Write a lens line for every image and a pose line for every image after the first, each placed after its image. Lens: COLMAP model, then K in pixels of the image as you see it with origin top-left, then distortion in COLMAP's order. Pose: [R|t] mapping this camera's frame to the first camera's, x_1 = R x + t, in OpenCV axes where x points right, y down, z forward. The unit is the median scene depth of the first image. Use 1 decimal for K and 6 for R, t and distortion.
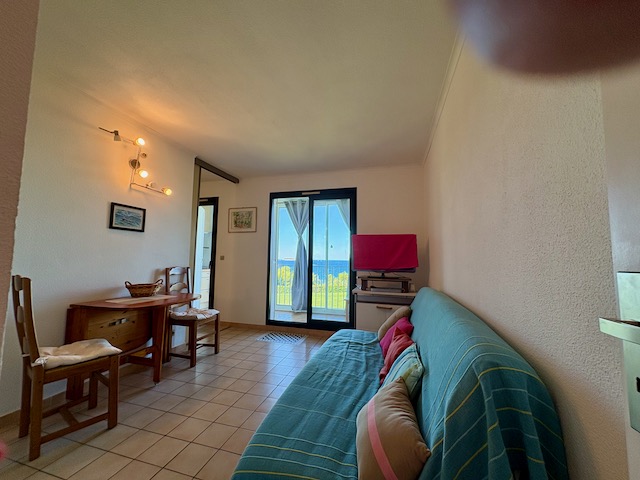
lens RADIAL K [[260.4, 0, 319.0], [0, 260.4, 241.0], [0, 0, 1]] dist [-0.003494, -0.000202]
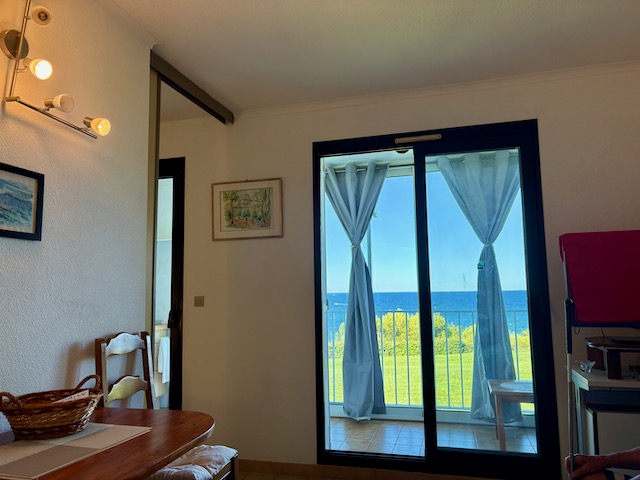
lens RADIAL K [[494.7, 0, 321.4], [0, 494.7, 240.0], [0, 0, 1]] dist [0.000529, -0.004265]
pose [[0.999484, -0.031316, 0.007083, -0.195842], [0.031549, 0.998866, -0.035665, 0.001124], [-0.005958, 0.035870, 0.999339, 0.217706]]
